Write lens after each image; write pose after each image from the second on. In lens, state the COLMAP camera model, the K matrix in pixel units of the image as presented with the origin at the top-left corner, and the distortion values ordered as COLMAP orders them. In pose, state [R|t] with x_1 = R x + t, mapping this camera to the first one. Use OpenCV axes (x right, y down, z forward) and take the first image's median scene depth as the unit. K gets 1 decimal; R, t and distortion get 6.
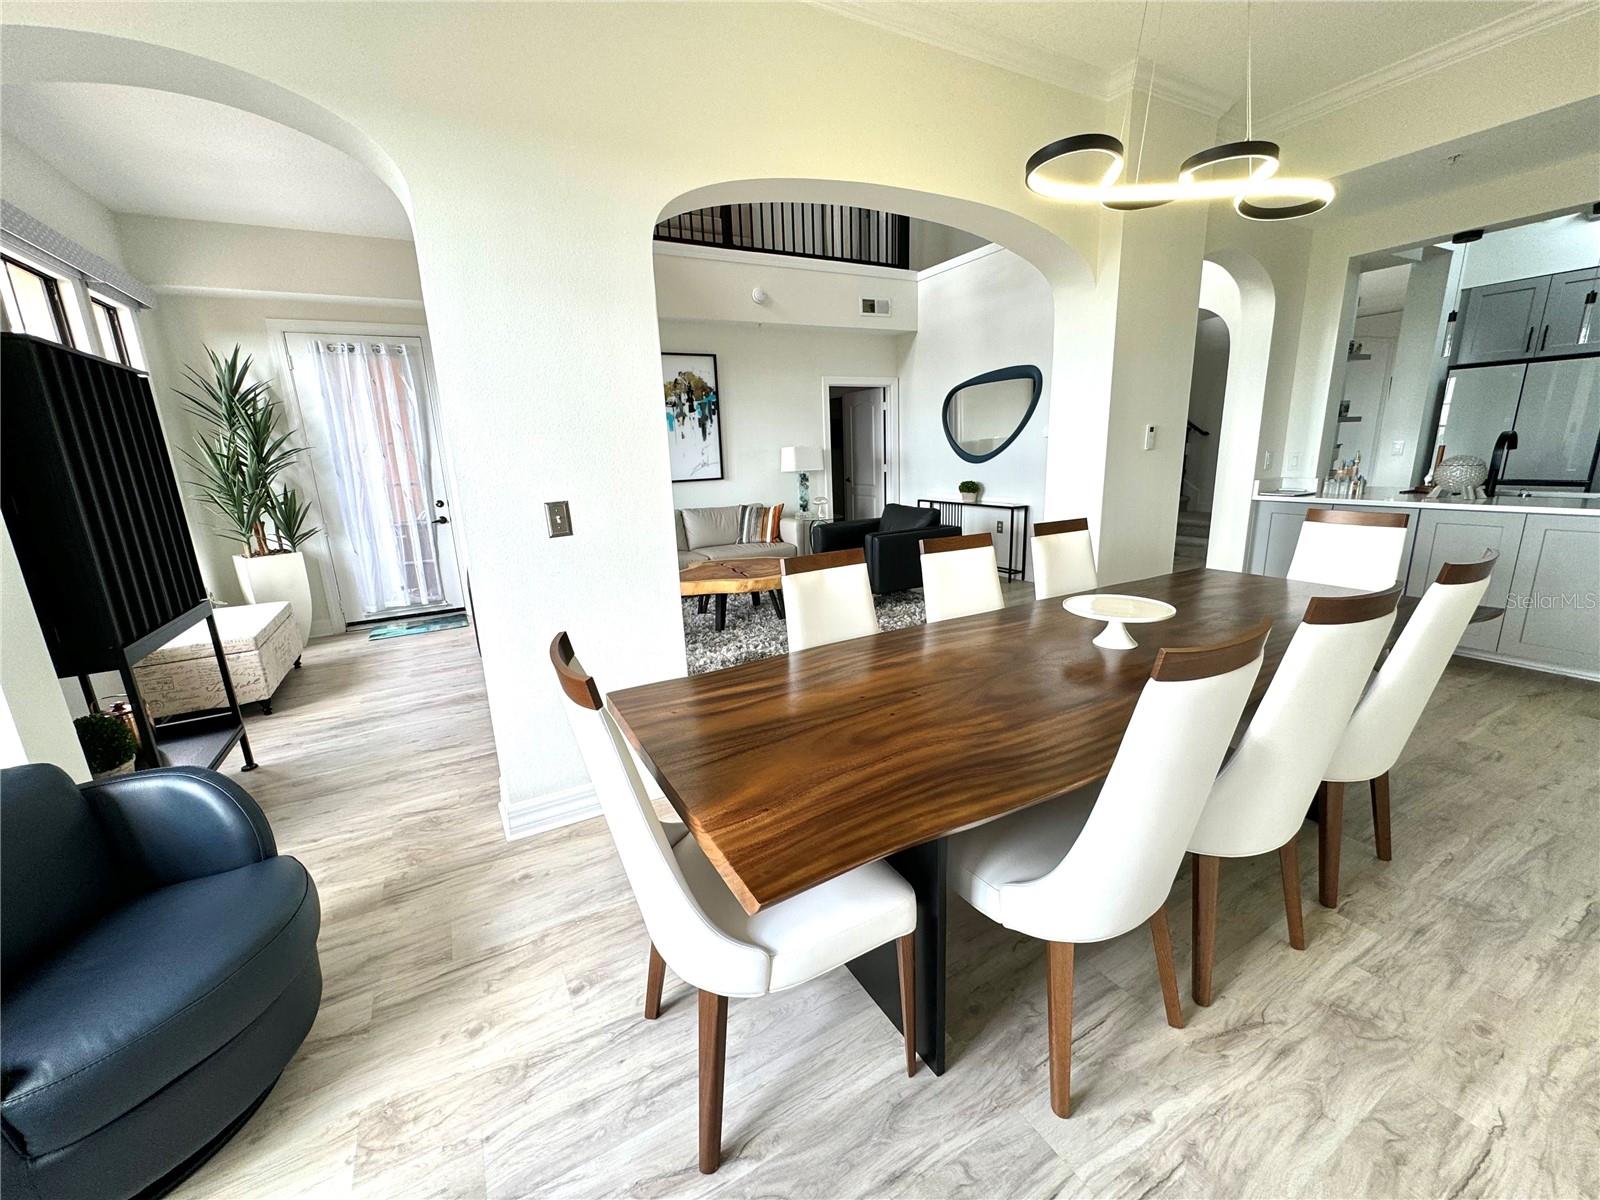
lens RADIAL K [[637.8, 0, 799.1], [0, 637.8, 601.6], [0, 0, 1]] dist [0.001145, 0.000016]
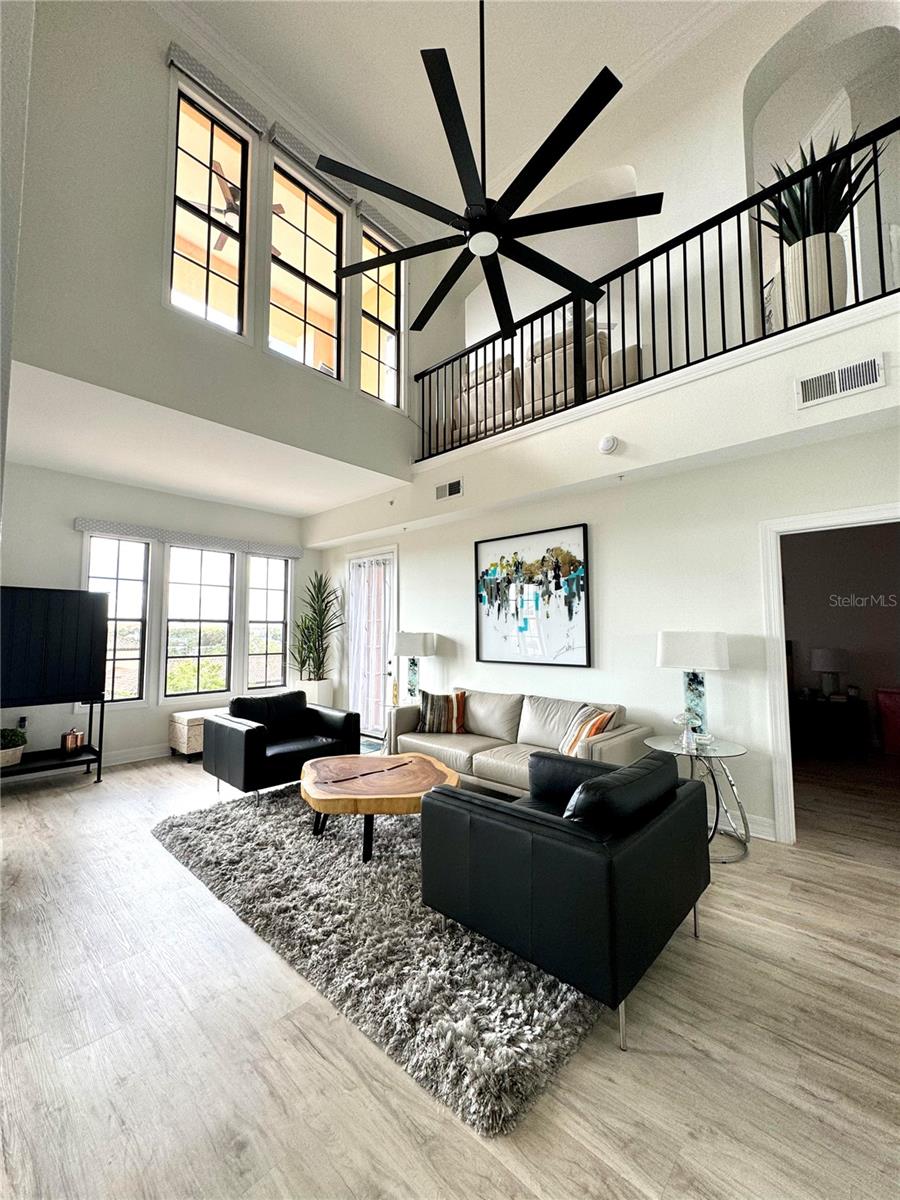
lens RADIAL K [[478.3, 0, 448.8], [0, 478.3, 599.8], [0, 0, 1]] dist [0.001145, 0.000016]
pose [[0.314143, -0.029624, -0.948914, 0.416594], [-0.234298, 0.966178, -0.107729, -0.175041], [0.920010, 0.256171, 0.296577, 0.663170]]
